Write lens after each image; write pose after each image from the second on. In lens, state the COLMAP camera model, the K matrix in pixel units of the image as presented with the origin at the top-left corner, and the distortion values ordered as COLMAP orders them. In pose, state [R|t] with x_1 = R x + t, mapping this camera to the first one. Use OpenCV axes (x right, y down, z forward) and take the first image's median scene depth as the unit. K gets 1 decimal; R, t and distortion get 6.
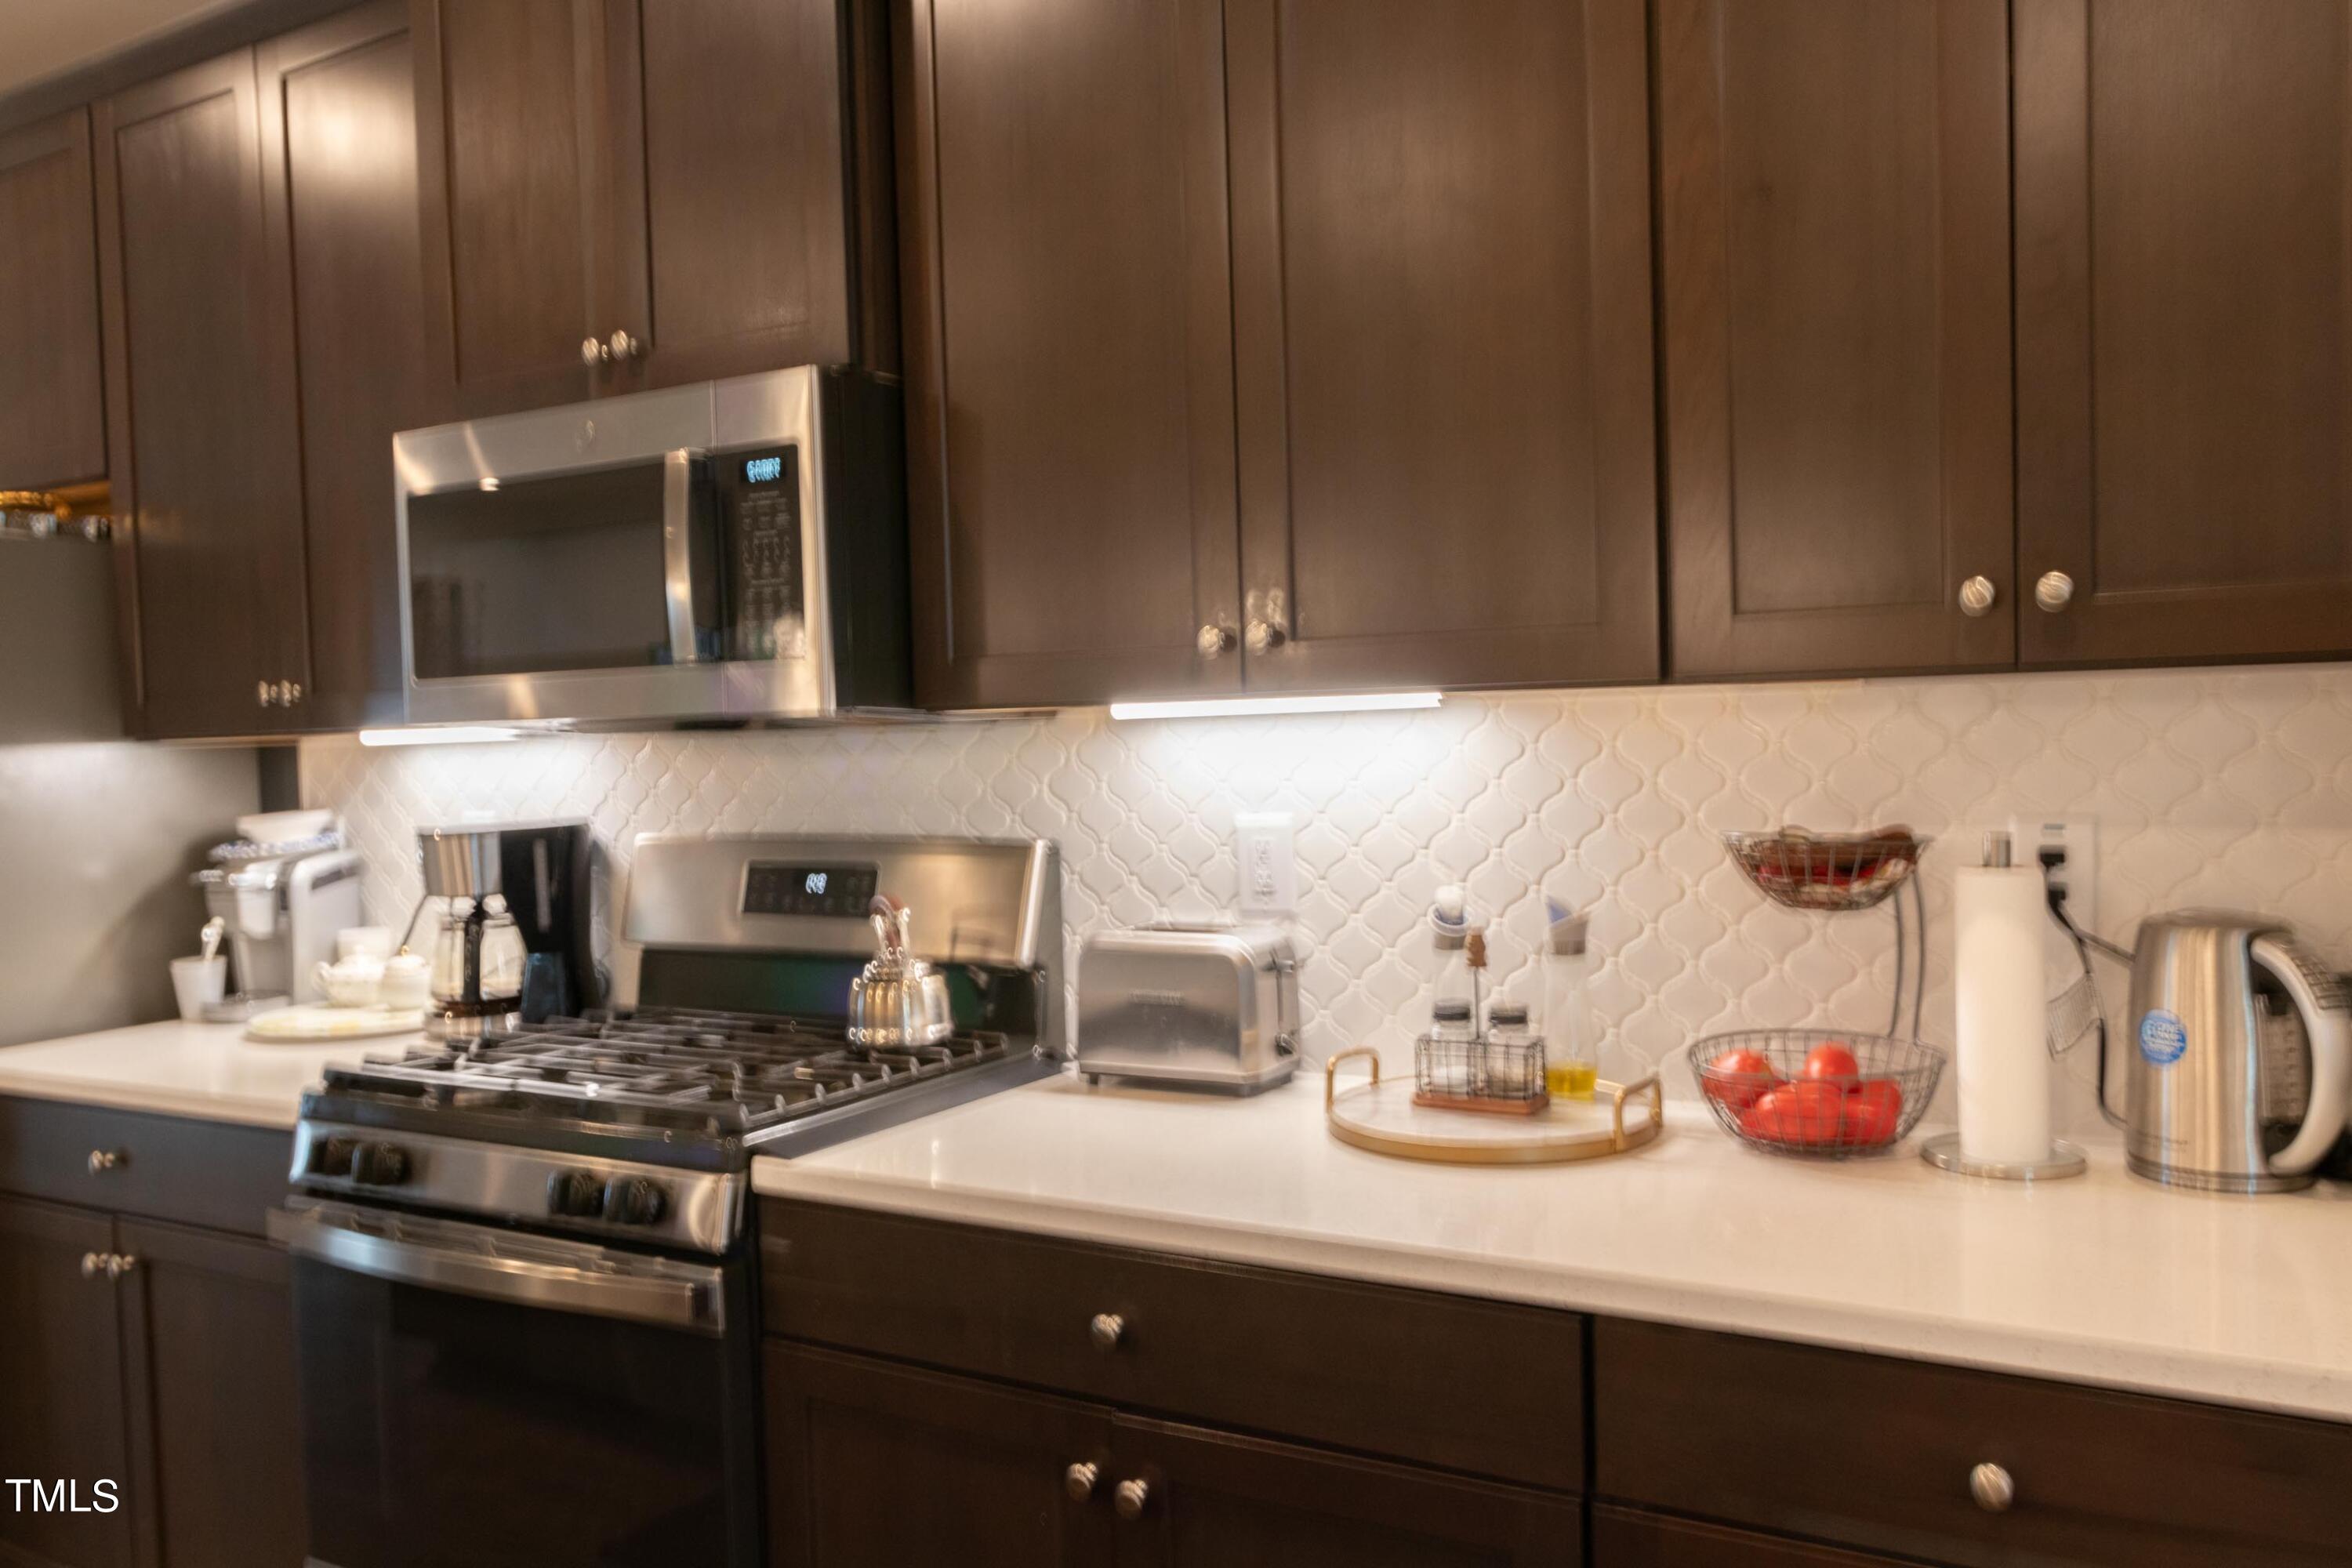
lens RADIAL K [[1848.9, 0, 1175.0], [0, 1848.9, 786.9], [0, 0, 1]] dist [0.004035, 0.001678]
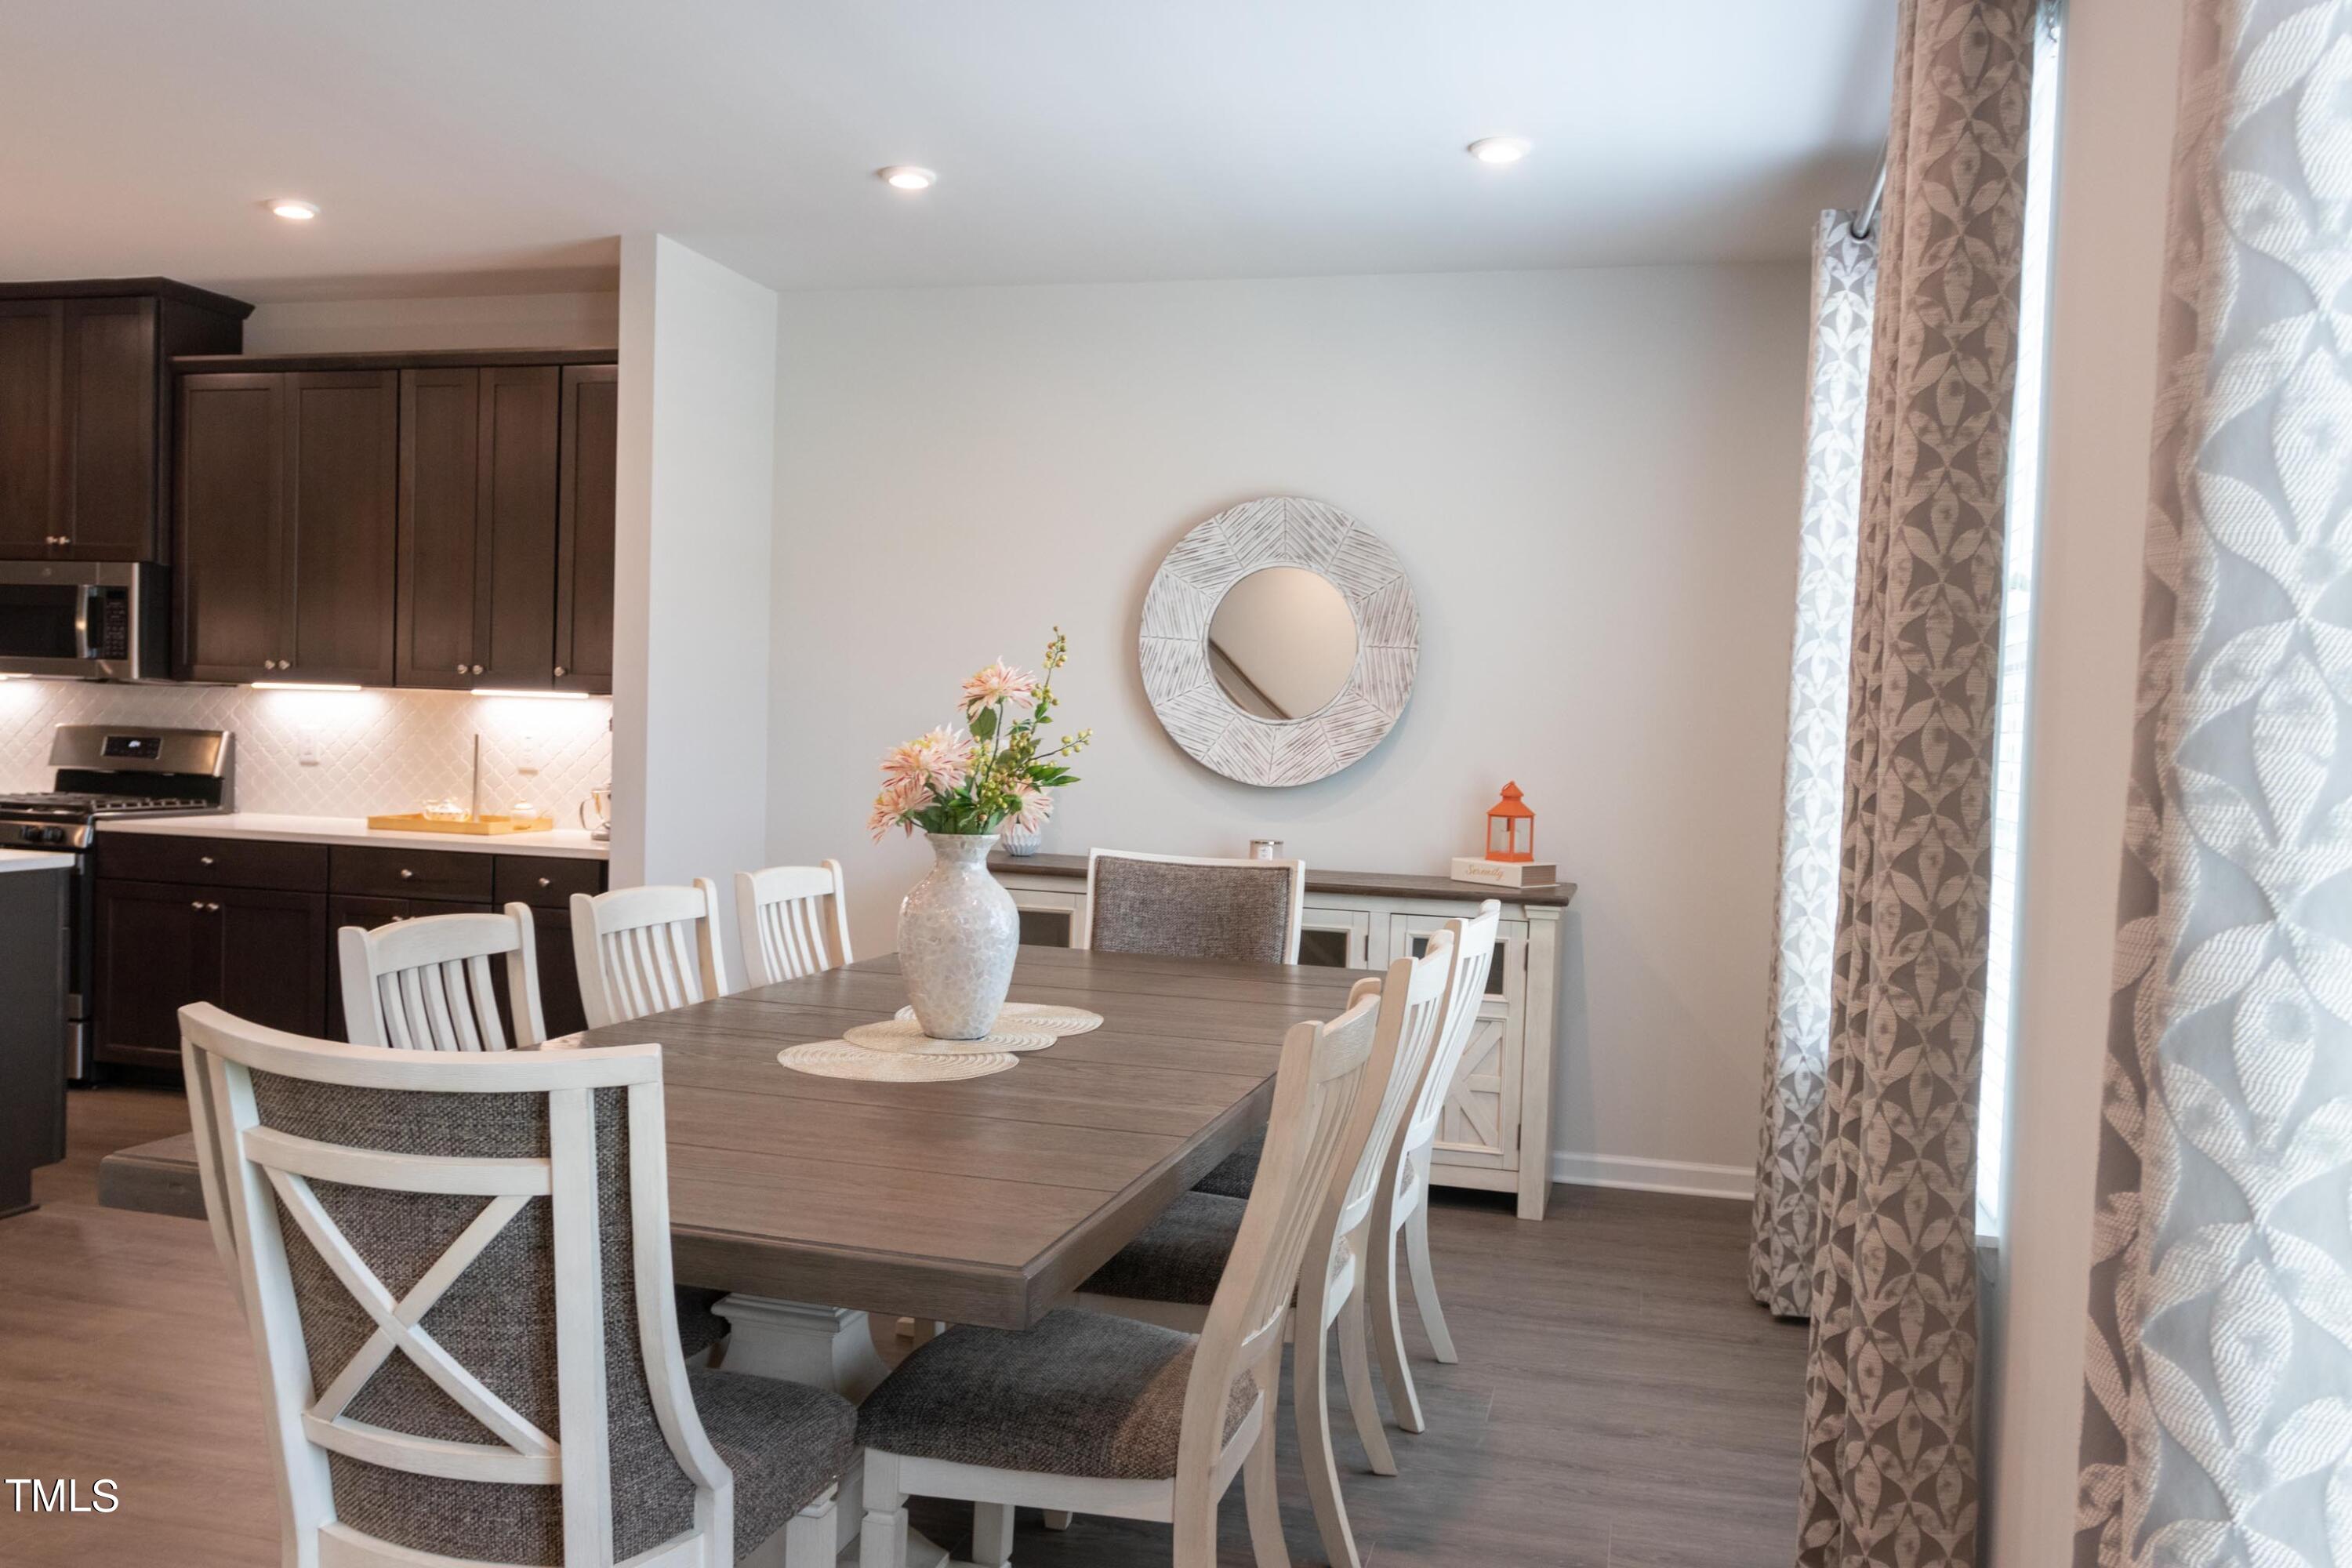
lens RADIAL K [[1848.9, 0, 1175.5], [0, 1848.9, 775.8], [0, 0, 1]] dist [0.004035, 0.001678]
pose [[0.960407, 0.051487, 0.273804, 0.568730], [-0.050891, 0.998661, -0.009284, 0.053302], [-0.273915, -0.005017, 0.961741, -2.163401]]
